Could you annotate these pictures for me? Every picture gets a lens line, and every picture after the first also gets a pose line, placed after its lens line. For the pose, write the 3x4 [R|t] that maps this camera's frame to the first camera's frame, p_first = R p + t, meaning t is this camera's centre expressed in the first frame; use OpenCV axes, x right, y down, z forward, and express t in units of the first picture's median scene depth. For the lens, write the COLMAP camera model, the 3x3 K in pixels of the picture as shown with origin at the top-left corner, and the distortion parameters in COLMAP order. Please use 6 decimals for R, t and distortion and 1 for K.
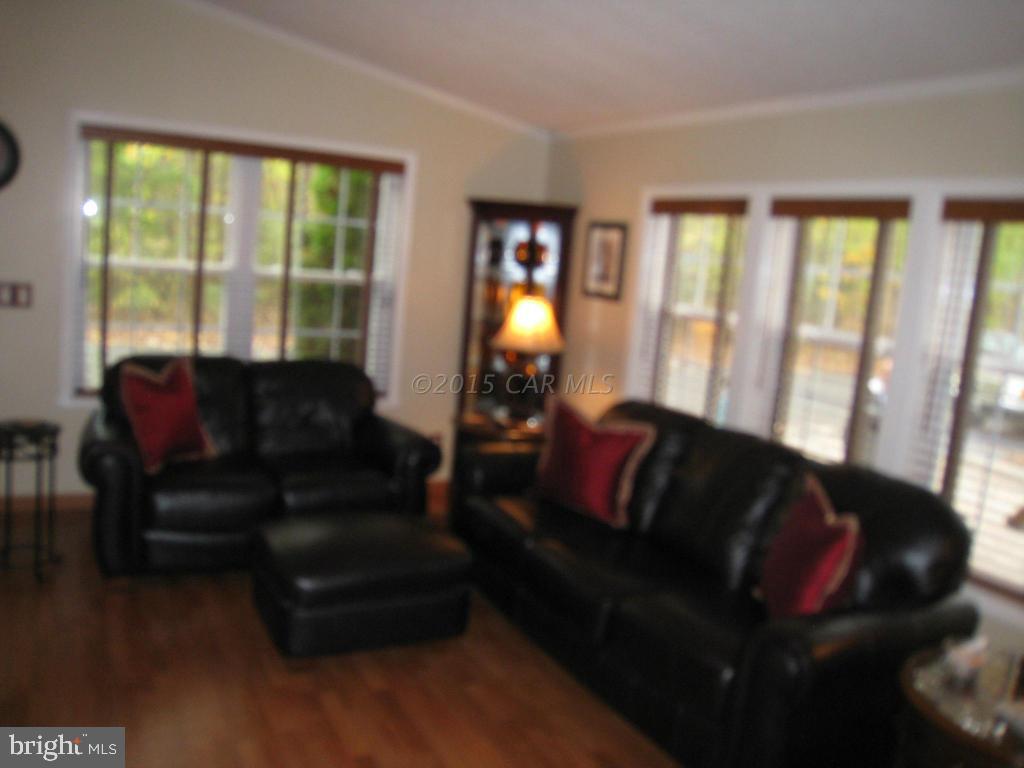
lens RADIAL K [[849.4, 0, 512.0], [0, 849.4, 384.0], [0, 0, 1]] dist [-0.169859, 0.112640]
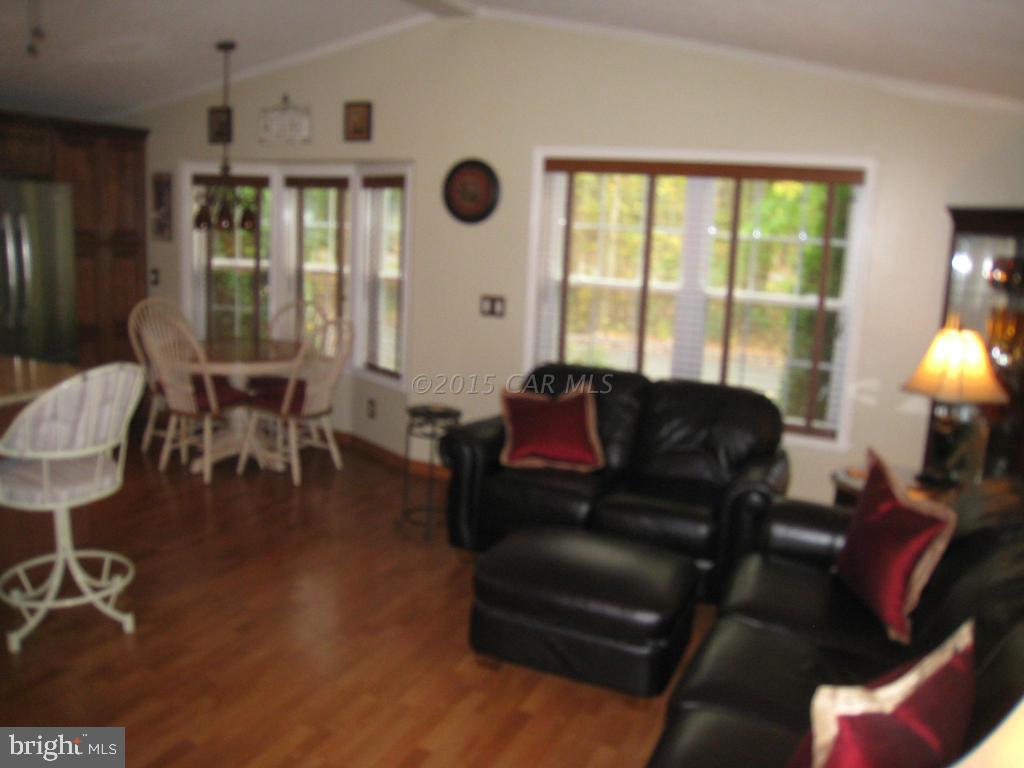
lens RADIAL K [[849.4, 0, 512.0], [0, 849.4, 384.0], [0, 0, 1]] dist [-0.169859, 0.112640]
pose [[0.589049, 0.087800, -0.803313, 0.400923], [-0.118550, 0.992714, 0.021571, -0.023426], [0.799354, 0.082526, 0.595166, 0.256909]]
